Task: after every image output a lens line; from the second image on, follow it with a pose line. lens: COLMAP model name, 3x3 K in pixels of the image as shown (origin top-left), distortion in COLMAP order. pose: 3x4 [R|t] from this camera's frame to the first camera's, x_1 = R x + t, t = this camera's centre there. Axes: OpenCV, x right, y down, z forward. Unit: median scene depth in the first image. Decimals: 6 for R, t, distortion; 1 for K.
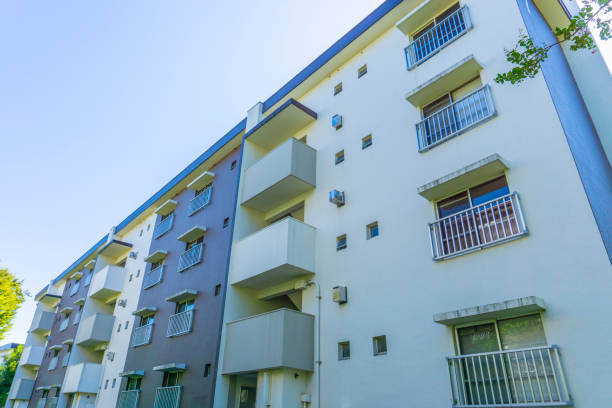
lens RADIAL K [[407.3, 0, 305.6], [0, 407.3, 203.2], [0, 0, 1]] dist [-0.025352, 0.000264]
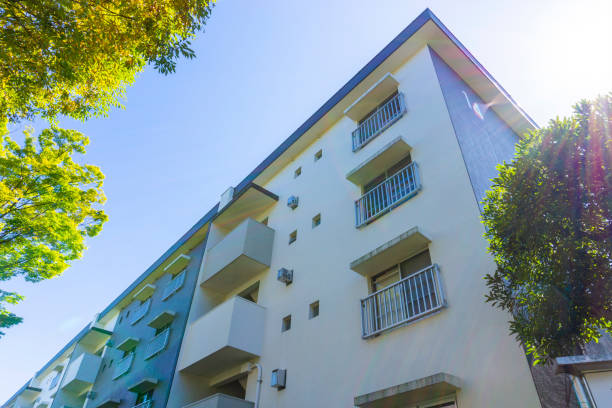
lens RADIAL K [[407.3, 0, 307.7], [0, 407.3, 202.6], [0, 0, 1]] dist [-0.025352, 0.000264]
pose [[0.999487, -0.005718, -0.031500, 0.141809], [-0.001475, 0.974653, -0.223719, 0.028401], [0.031981, 0.223651, 0.974145, -0.002063]]
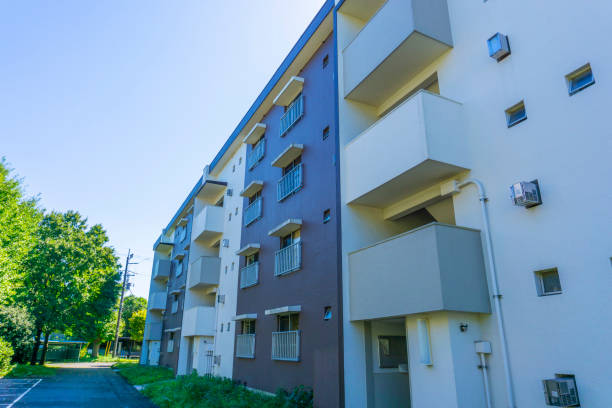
lens RADIAL K [[407.3, 0, 304.4], [0, 407.3, 201.1], [0, 0, 1]] dist [-0.025352, 0.000264]
pose [[0.966772, -0.099225, -0.235598, -0.077379], [0.132782, 0.982436, 0.131103, 0.086289], [0.218451, -0.158030, 0.962967, 0.253617]]
